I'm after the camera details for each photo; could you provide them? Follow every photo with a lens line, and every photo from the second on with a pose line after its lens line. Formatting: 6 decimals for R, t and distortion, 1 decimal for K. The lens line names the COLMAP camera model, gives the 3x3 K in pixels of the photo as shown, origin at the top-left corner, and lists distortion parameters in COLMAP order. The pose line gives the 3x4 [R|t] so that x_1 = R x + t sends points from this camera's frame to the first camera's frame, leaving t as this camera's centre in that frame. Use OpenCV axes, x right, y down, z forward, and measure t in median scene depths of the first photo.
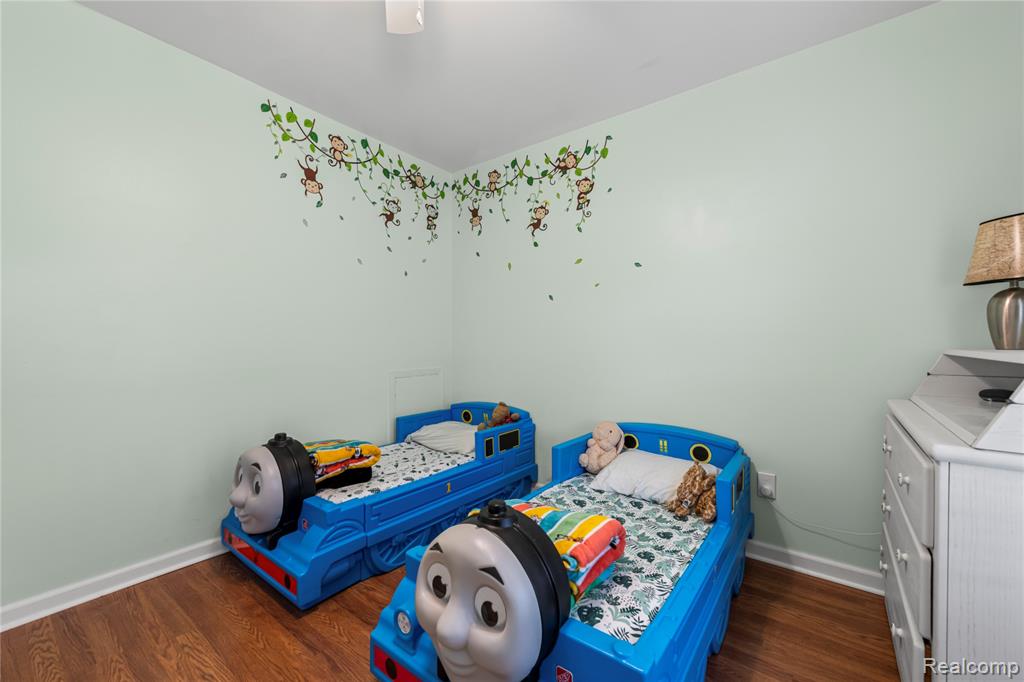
lens RADIAL K [[413.0, 0, 512.6], [0, 413.0, 341.5], [0, 0, 1]] dist [0.014198, -0.002197]
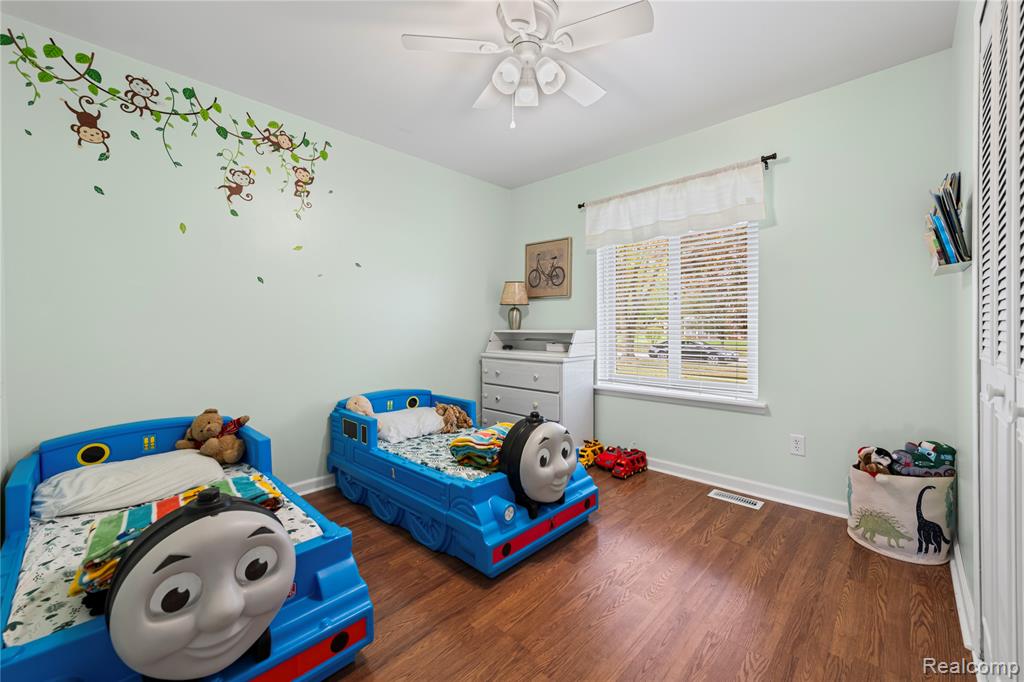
lens RADIAL K [[413.0, 0, 512.1], [0, 413.0, 332.5], [0, 0, 1]] dist [0.014198, -0.002197]
pose [[0.109597, -0.011486, 0.993910, -0.720093], [0.010853, 0.999887, 0.010358, 0.004536], [-0.993917, 0.009651, 0.109709, 0.348656]]
